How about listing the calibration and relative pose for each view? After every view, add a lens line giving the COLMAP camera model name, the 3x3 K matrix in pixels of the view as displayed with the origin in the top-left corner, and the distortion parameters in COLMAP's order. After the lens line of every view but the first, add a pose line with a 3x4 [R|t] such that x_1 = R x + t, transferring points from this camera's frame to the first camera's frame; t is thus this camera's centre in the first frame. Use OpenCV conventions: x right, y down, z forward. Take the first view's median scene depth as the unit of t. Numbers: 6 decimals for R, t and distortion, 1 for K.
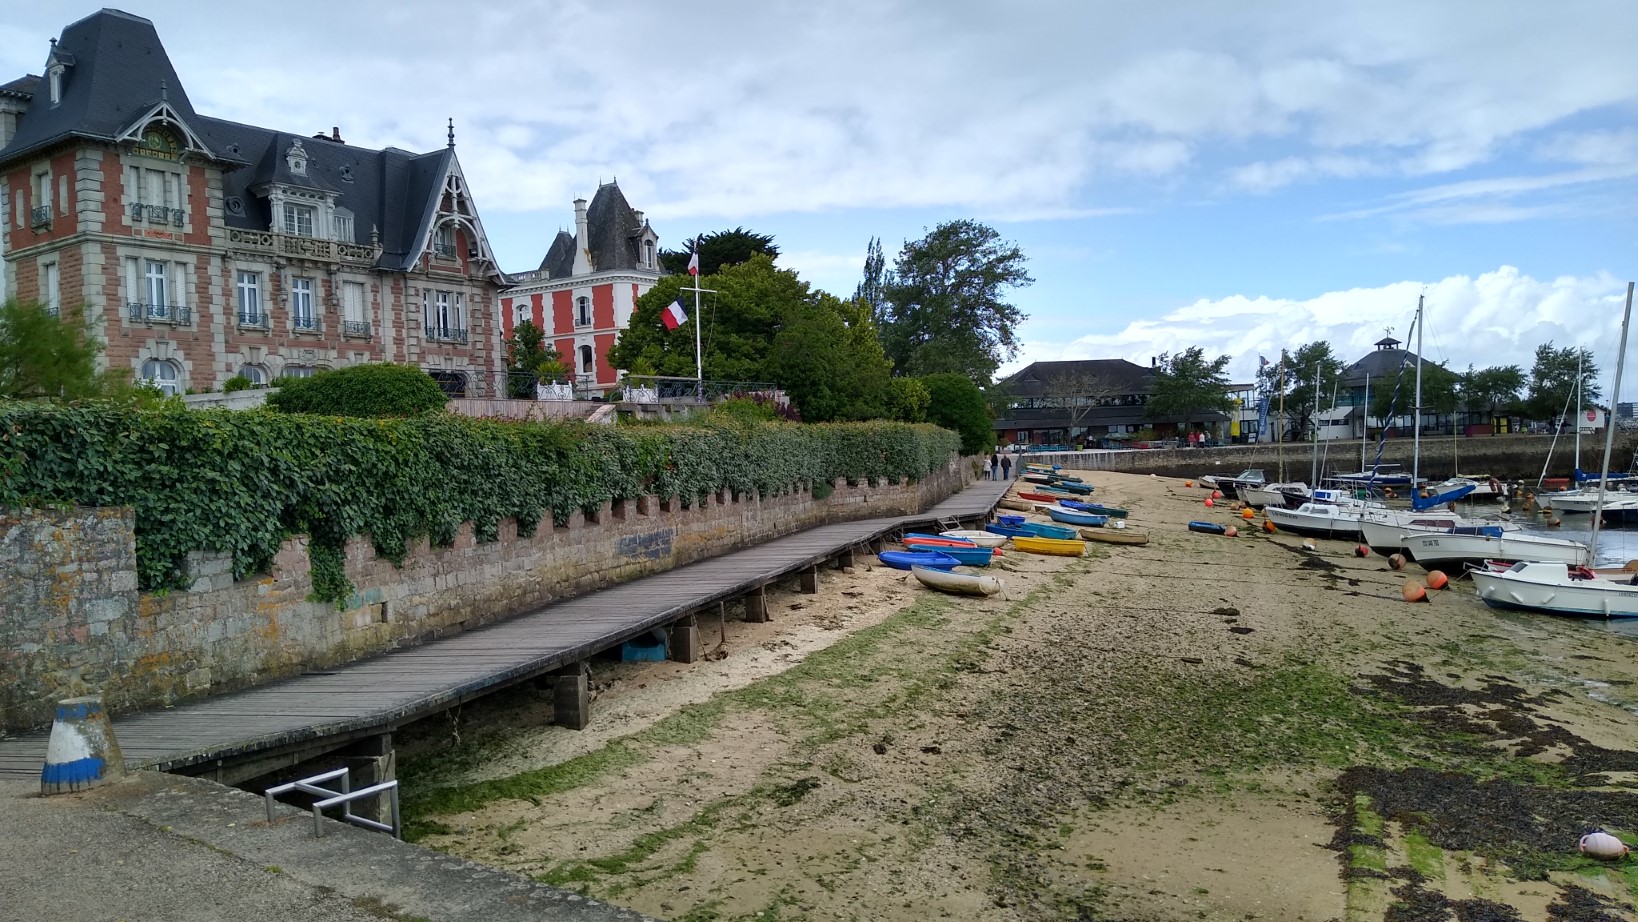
lens RADIAL K [[1296.5, 0, 819.0], [0, 1296.5, 461.0], [0, 0, 1]] dist [0.093793, -0.157144]
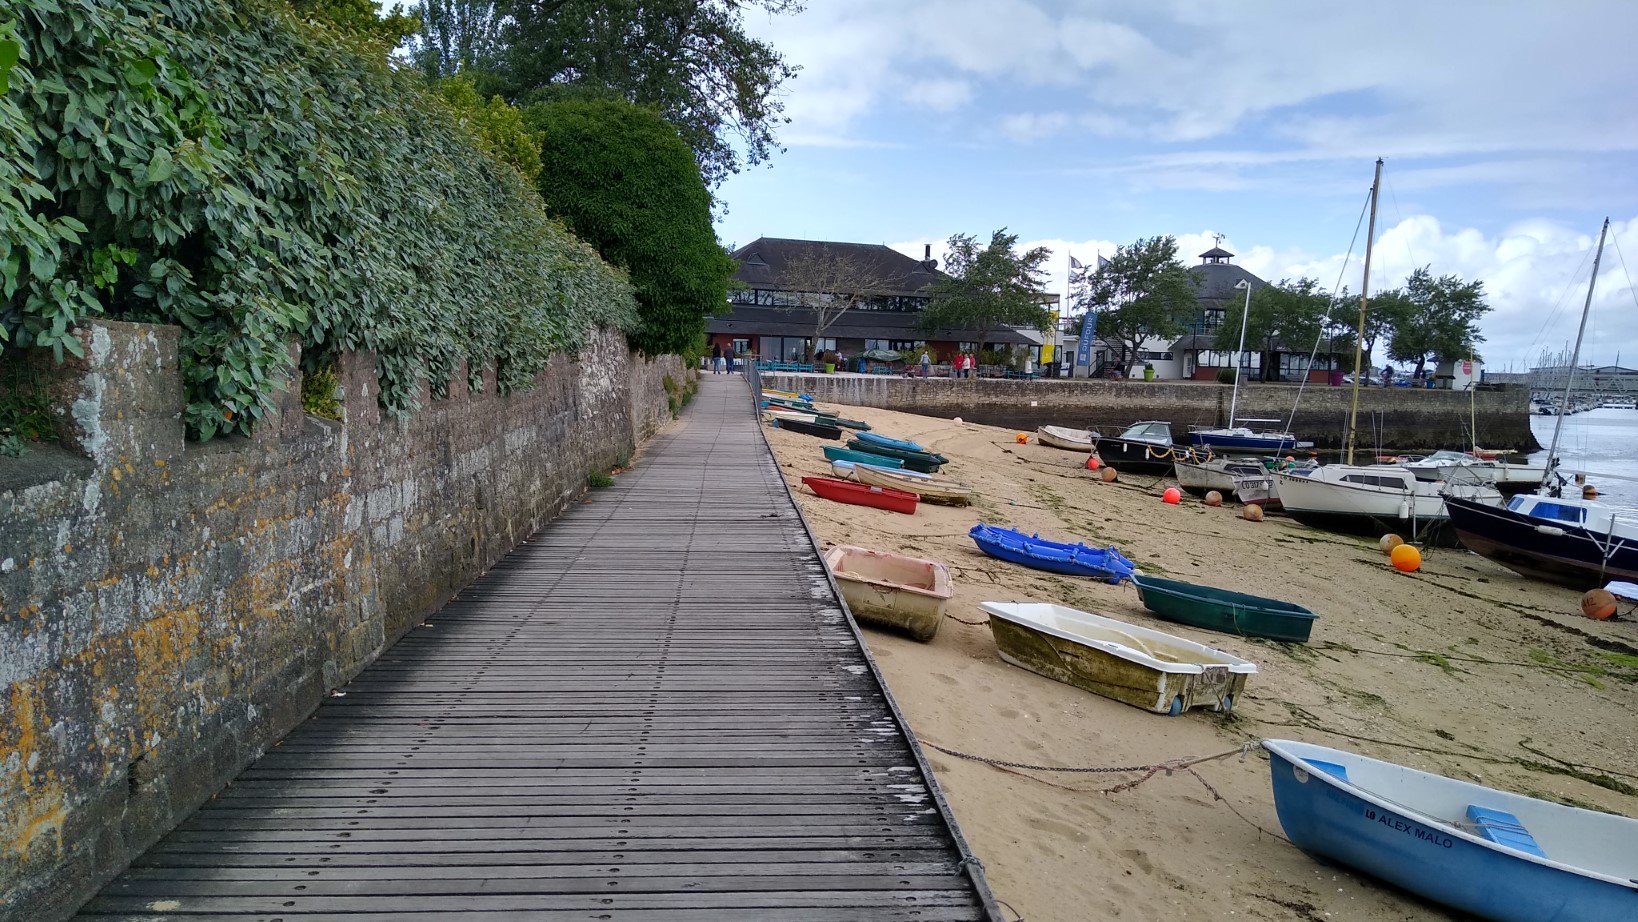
lens RADIAL K [[1296.5, 0, 819.0], [0, 1296.5, 461.0], [0, 0, 1]] dist [0.093793, -0.157144]
pose [[0.969505, 0.043618, 0.241160, 0.122396], [-0.057918, 0.996939, 0.052527, 0.005511], [-0.238130, -0.064893, 0.969063, 1.063628]]
